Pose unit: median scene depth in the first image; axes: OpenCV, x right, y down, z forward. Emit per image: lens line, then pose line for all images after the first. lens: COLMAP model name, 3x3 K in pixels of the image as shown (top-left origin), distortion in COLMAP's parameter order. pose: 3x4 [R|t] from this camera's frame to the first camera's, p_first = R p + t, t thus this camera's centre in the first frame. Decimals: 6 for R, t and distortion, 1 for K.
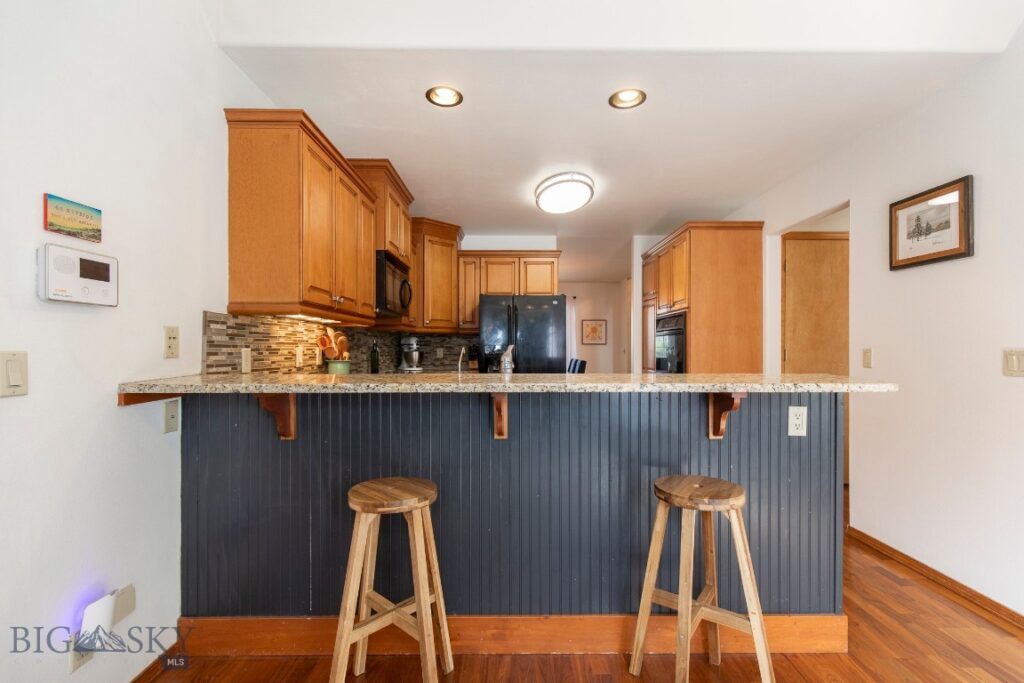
lens RADIAL K [[460.8, 0, 515.9], [0, 460.8, 342.5], [0, 0, 1]] dist [0.008572, -0.002403]
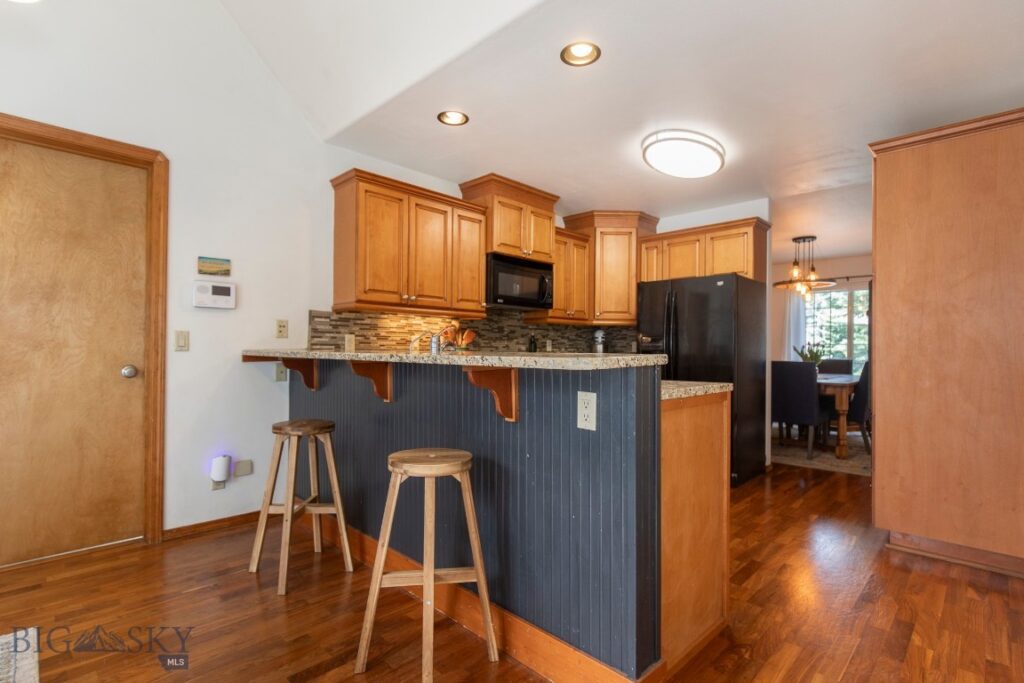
lens RADIAL K [[491.6, 0, 510.4], [0, 491.6, 343.4], [0, 0, 1]] dist [-0.006685, -0.000009]
pose [[0.702011, -0.002287, -0.712163, 0.896818], [-0.000801, 0.999992, -0.004001, 0.046851], [0.712166, 0.003379, 0.702003, 0.254389]]
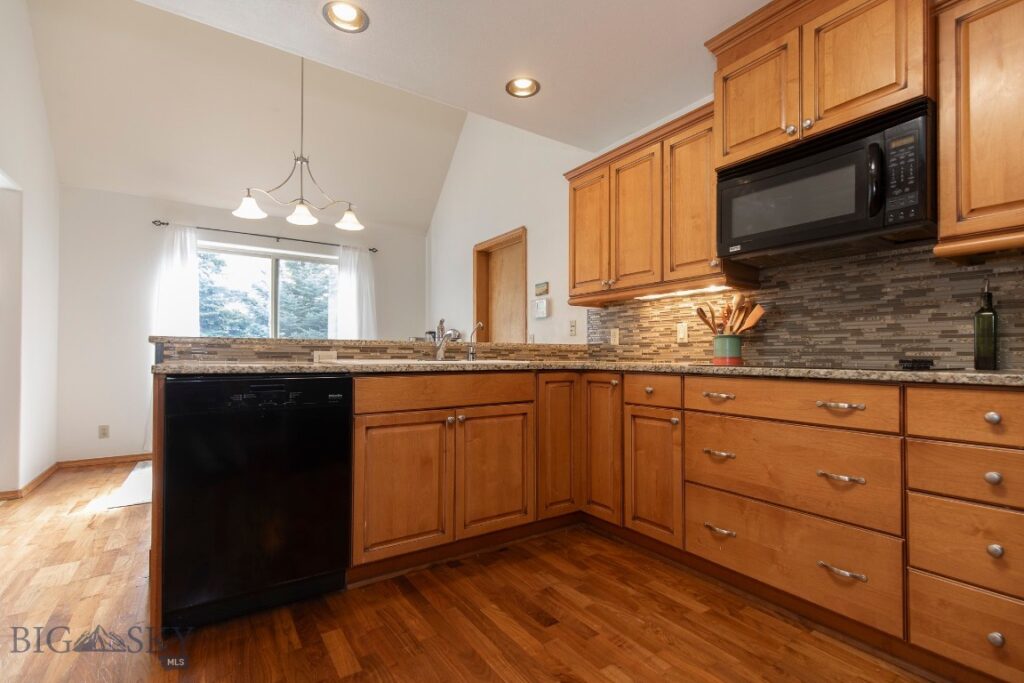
lens RADIAL K [[460.8, 0, 523.4], [0, 460.8, 347.6], [0, 0, 1]] dist [0.008572, -0.002403]
pose [[-0.822746, -0.011137, -0.568300, 0.483135], [0.004023, 0.999669, -0.025415, 0.108672], [0.568395, -0.023197, -0.822429, 2.018492]]
